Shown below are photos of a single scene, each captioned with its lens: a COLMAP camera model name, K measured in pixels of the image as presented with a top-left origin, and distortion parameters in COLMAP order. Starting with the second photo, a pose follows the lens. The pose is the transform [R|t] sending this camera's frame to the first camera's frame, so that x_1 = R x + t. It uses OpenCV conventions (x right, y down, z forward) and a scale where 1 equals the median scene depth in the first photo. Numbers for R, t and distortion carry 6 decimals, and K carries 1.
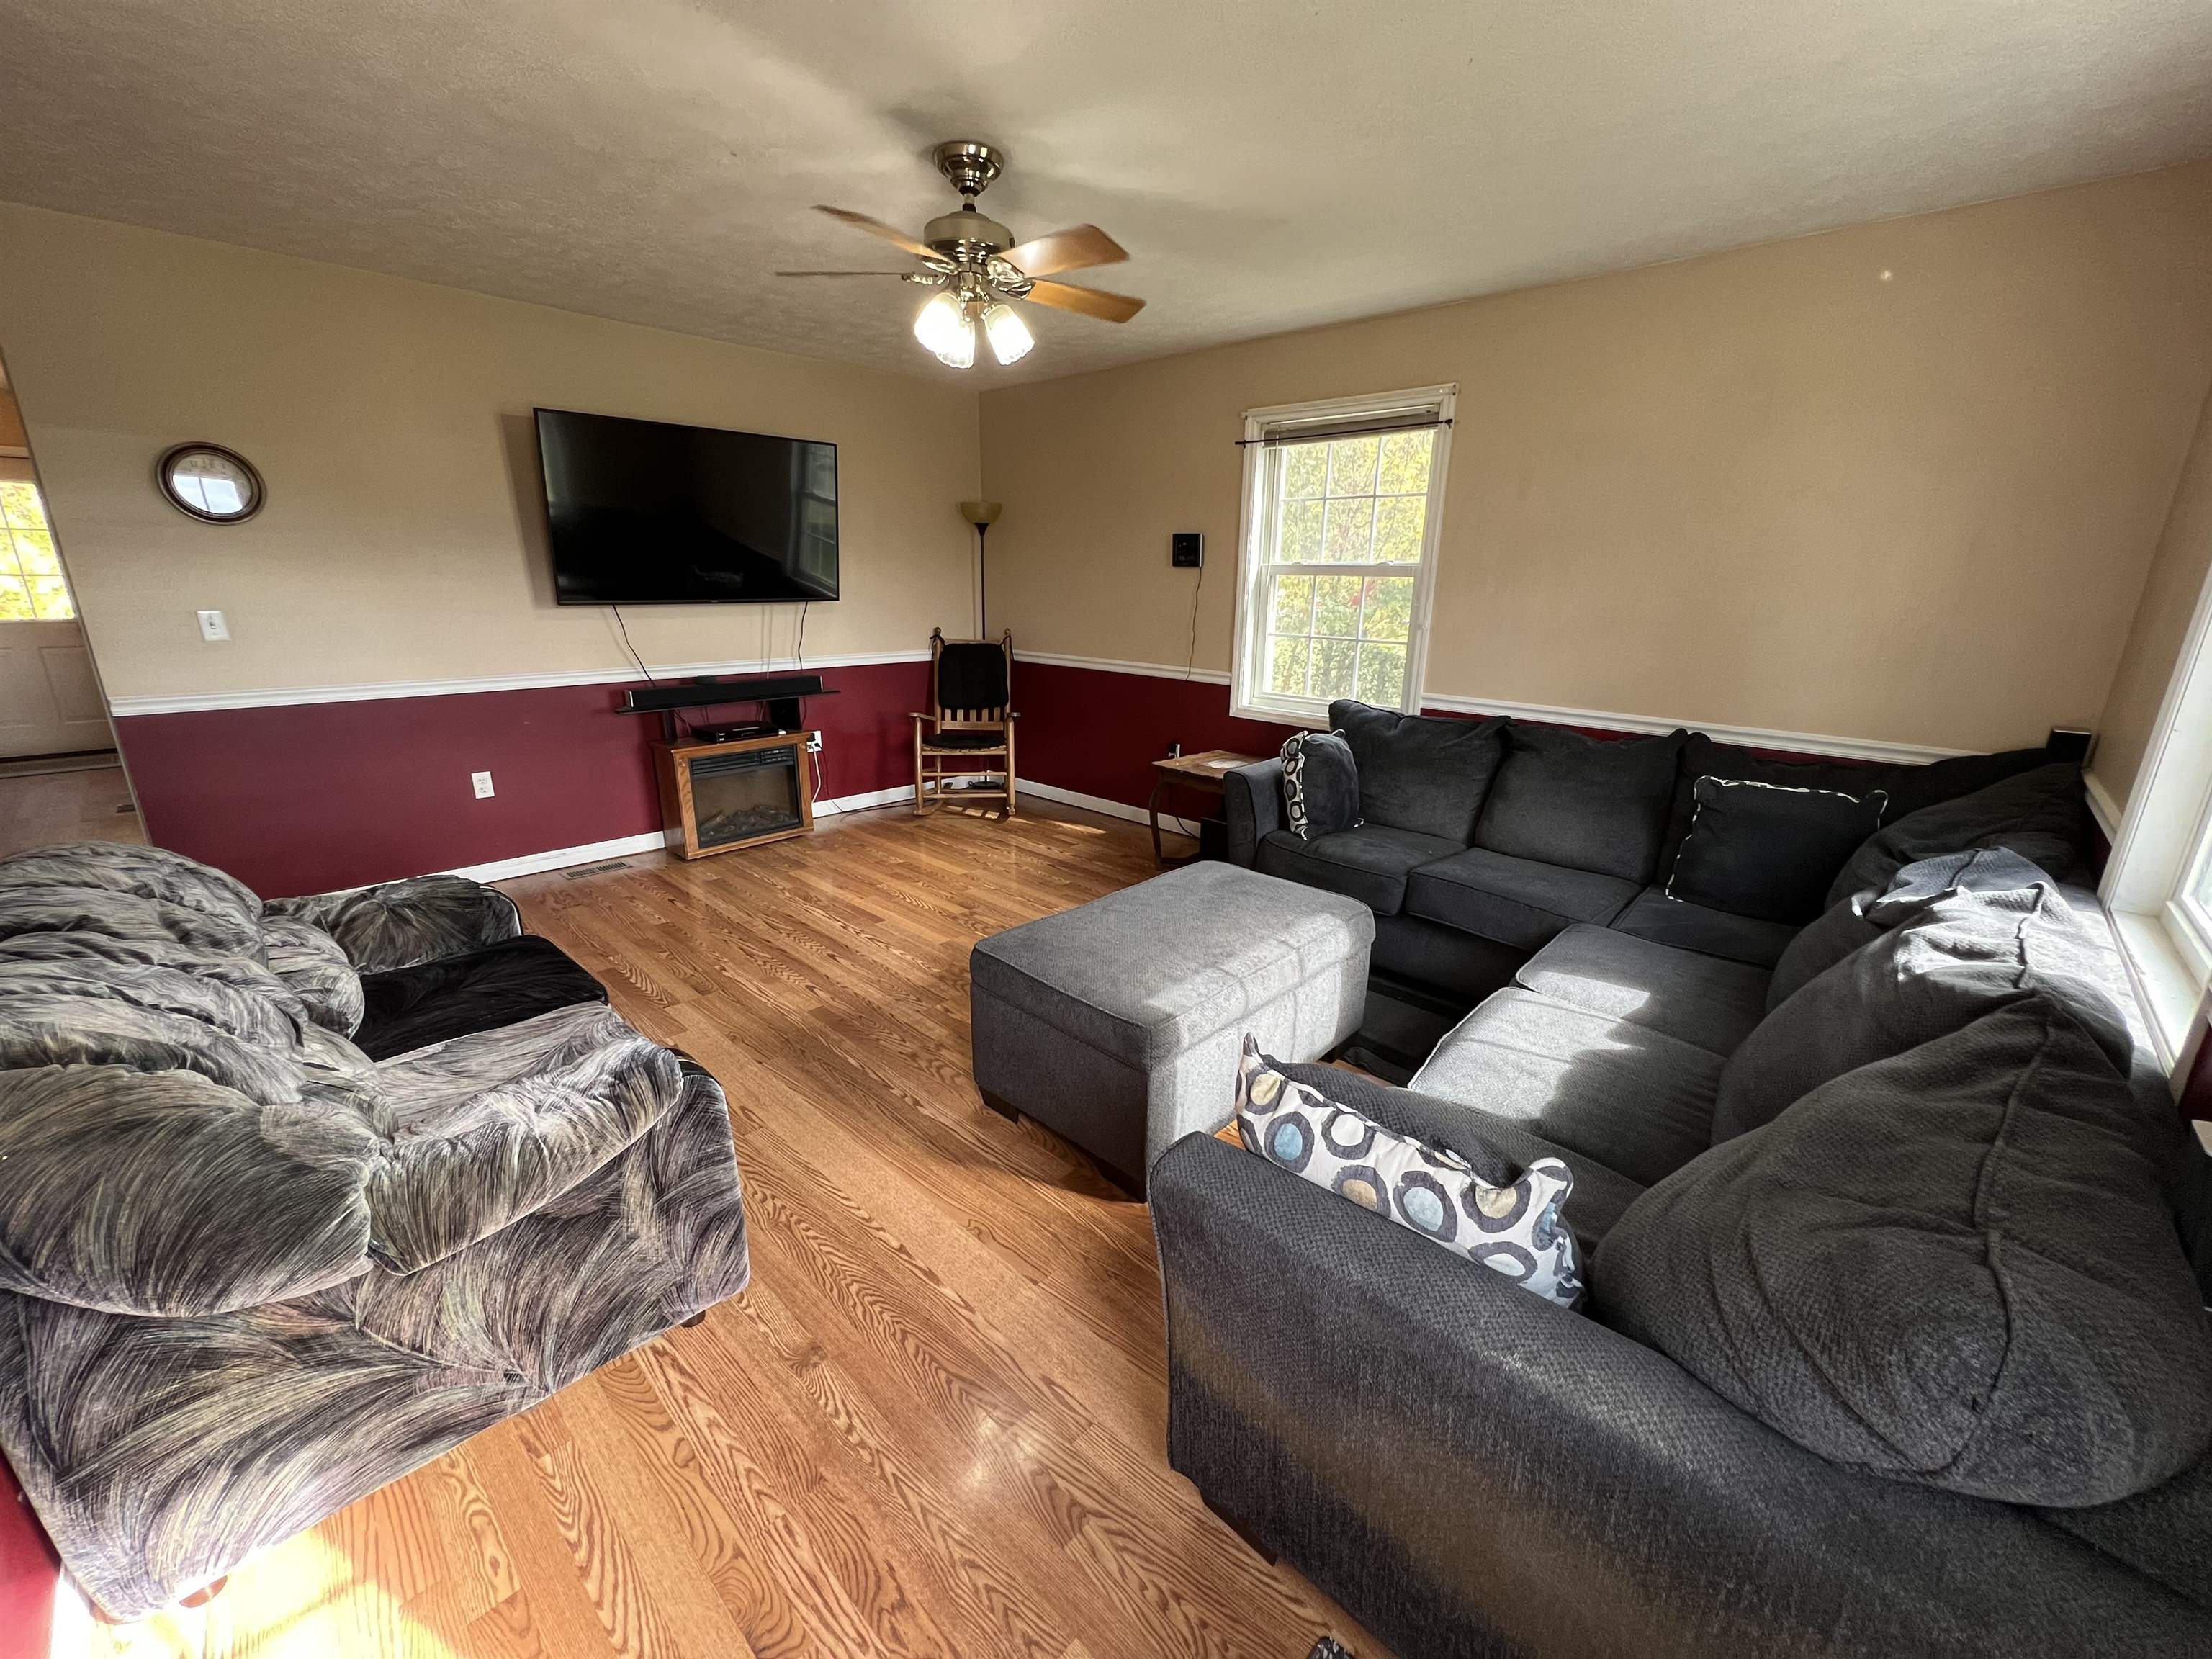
lens RADIAL K [[884.1, 0, 1107.7], [0, 884.1, 827.2], [0, 0, 1]] dist [-0.000320, 0.000278]
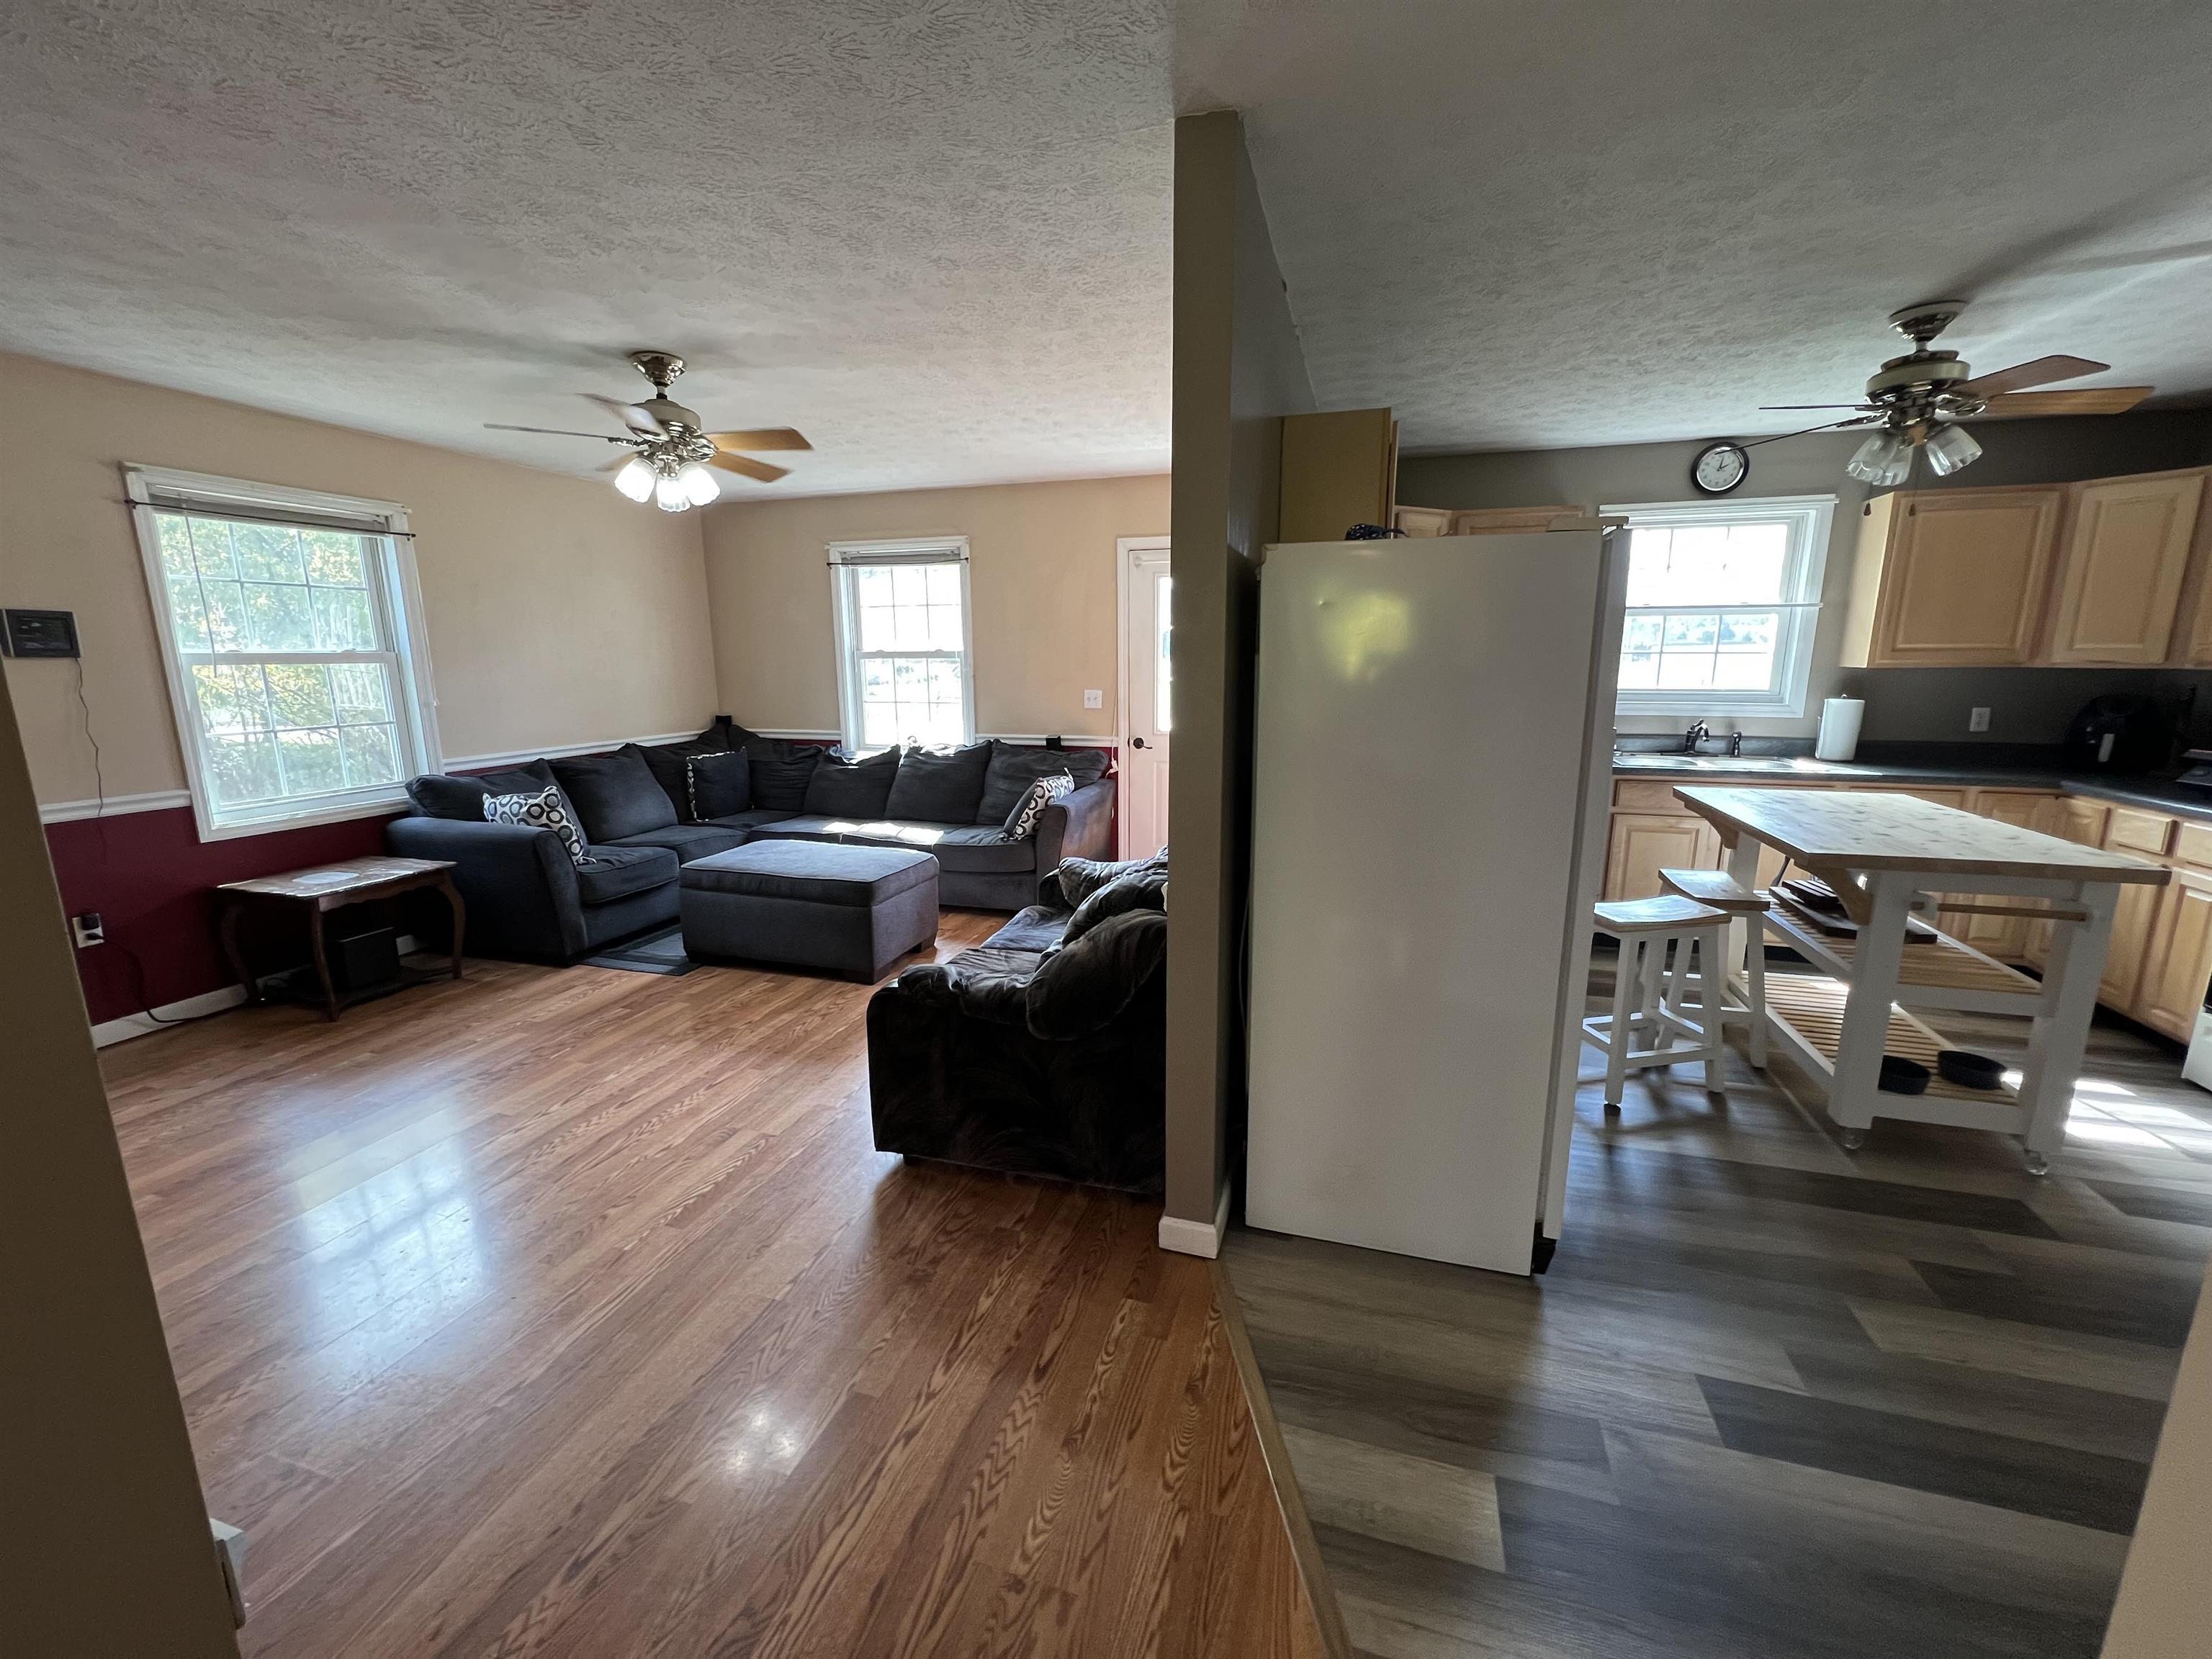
lens RADIAL K [[884.1, 0, 1110.1], [0, 884.1, 828.9], [0, 0, 1]] dist [-0.000320, 0.000278]
pose [[-0.440223, -0.191377, 0.877256, -0.970866], [0.246378, 0.913773, 0.322980, -0.208068], [-0.863424, 0.358320, -0.355113, 0.629428]]
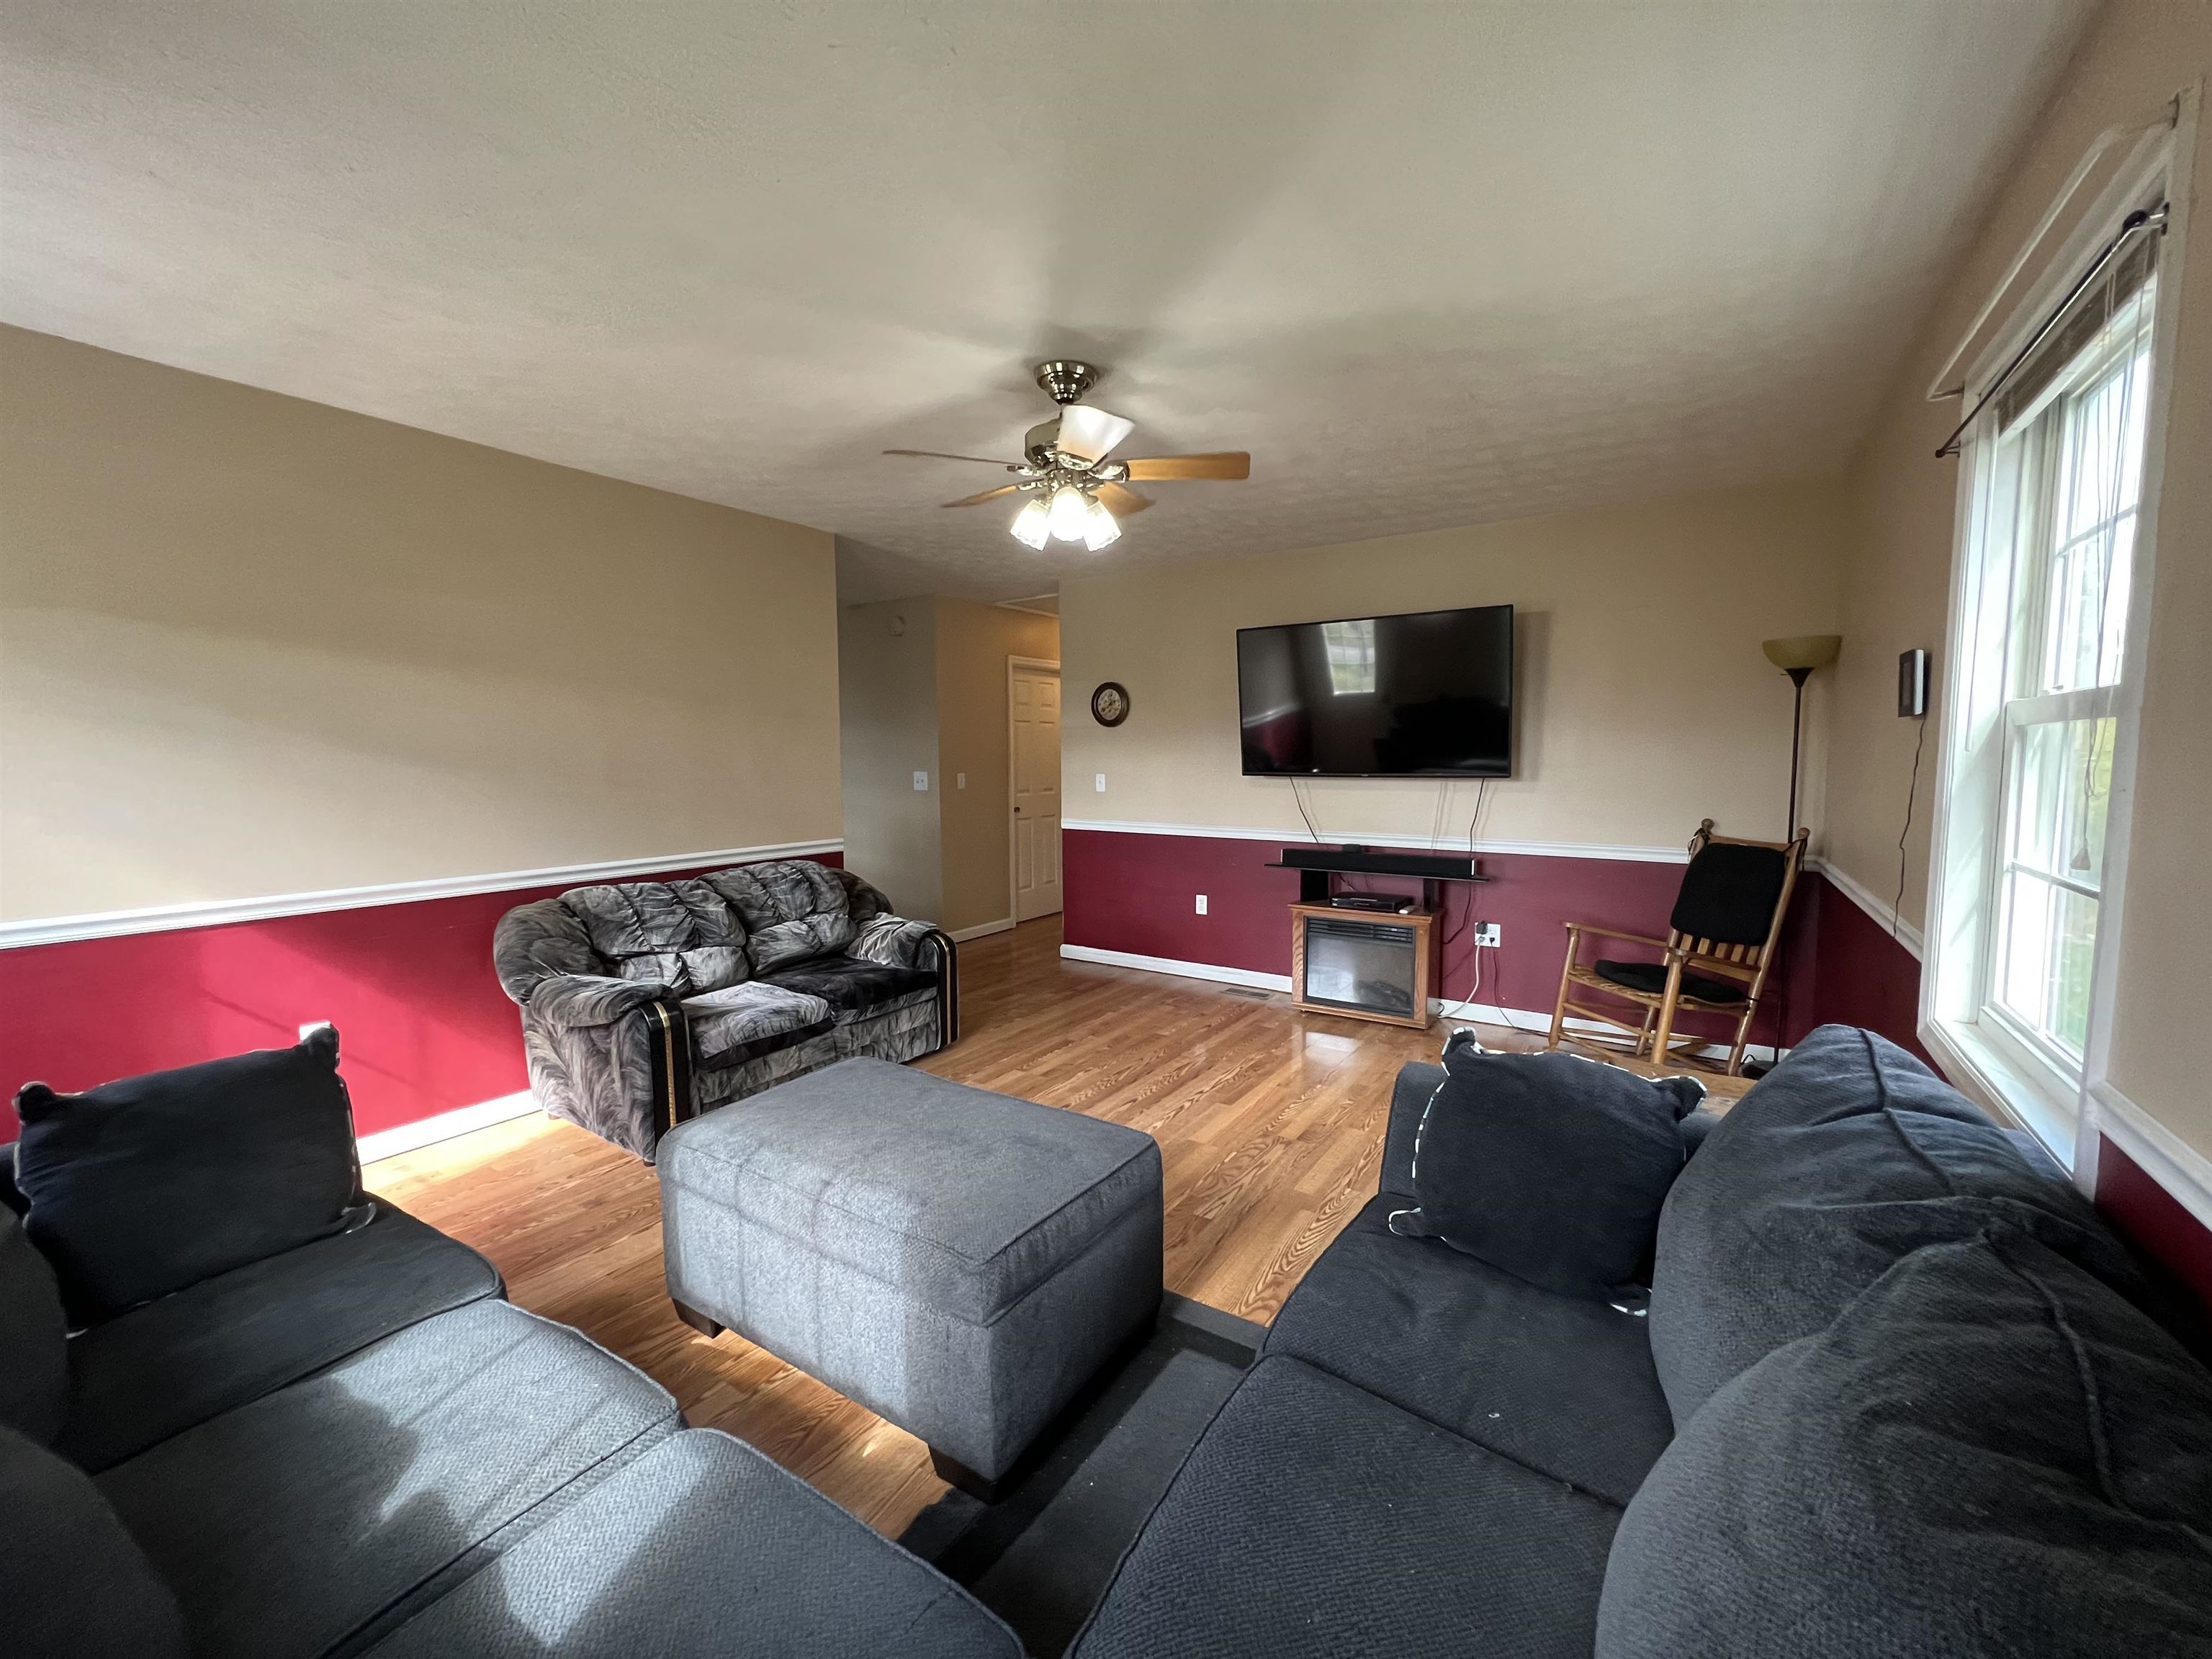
lens RADIAL K [[884.1, 0, 1110.5], [0, 884.1, 828.6], [0, 0, 1]] dist [-0.000320, 0.000278]
pose [[0.171060, 0.067332, -0.982957, 0.538477], [-0.266316, 0.963685, 0.019666, -0.138498], [0.948586, 0.258413, 0.182780, 0.553639]]
